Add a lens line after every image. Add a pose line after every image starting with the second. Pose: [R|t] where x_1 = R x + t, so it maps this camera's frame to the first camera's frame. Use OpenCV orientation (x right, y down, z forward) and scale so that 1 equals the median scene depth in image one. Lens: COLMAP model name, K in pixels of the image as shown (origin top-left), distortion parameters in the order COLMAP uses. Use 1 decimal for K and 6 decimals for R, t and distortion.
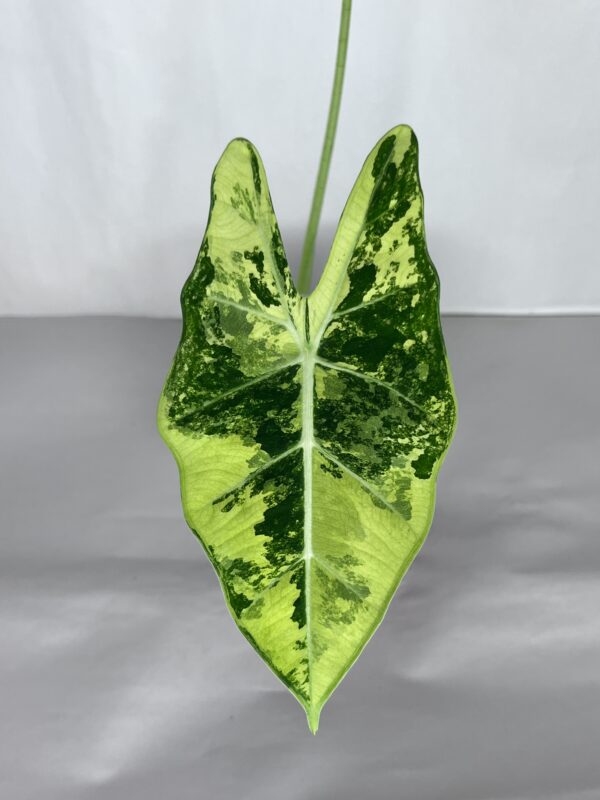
lens RADIAL K [[976.8, 0, 300.0], [0, 976.8, 400.0], [0, 0, 1]] dist [0.099826, -0.008789]
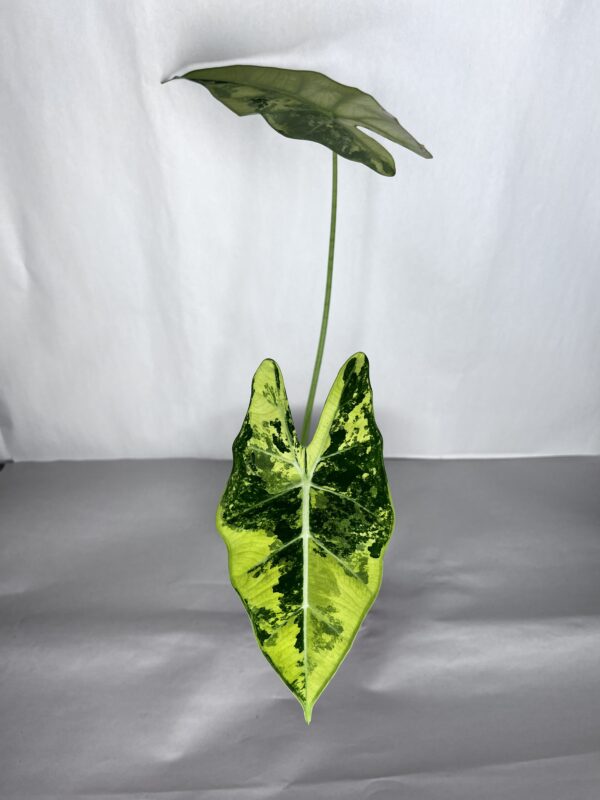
lens RADIAL K [[604.4, 0, 300.5], [0, 604.4, 396.0], [0, 0, 1]] dist [0.003367, -0.009340]
pose [[0.999931, 0.008341, -0.008291, 0.005771], [-0.009743, 0.982377, -0.186658, 0.003720], [0.006588, 0.186726, 0.982390, -0.056770]]
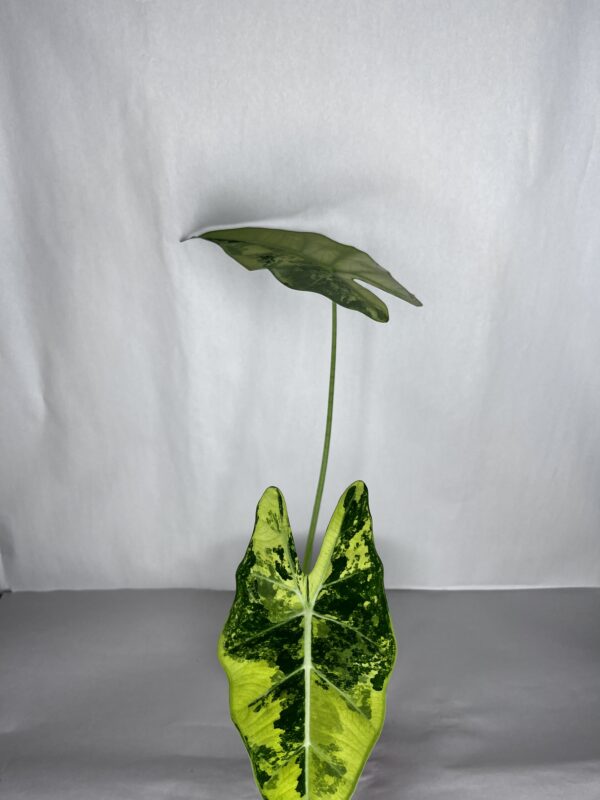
lens RADIAL K [[614.1, 0, 303.7], [0, 614.1, 404.0], [0, 0, 1]] dist [-0.003100, -0.002411]
pose [[0.999922, 0.010120, -0.007308, 0.004694], [-0.012131, 0.925825, -0.377758, 0.026032], [0.002943, 0.377817, 0.925876, -0.128887]]
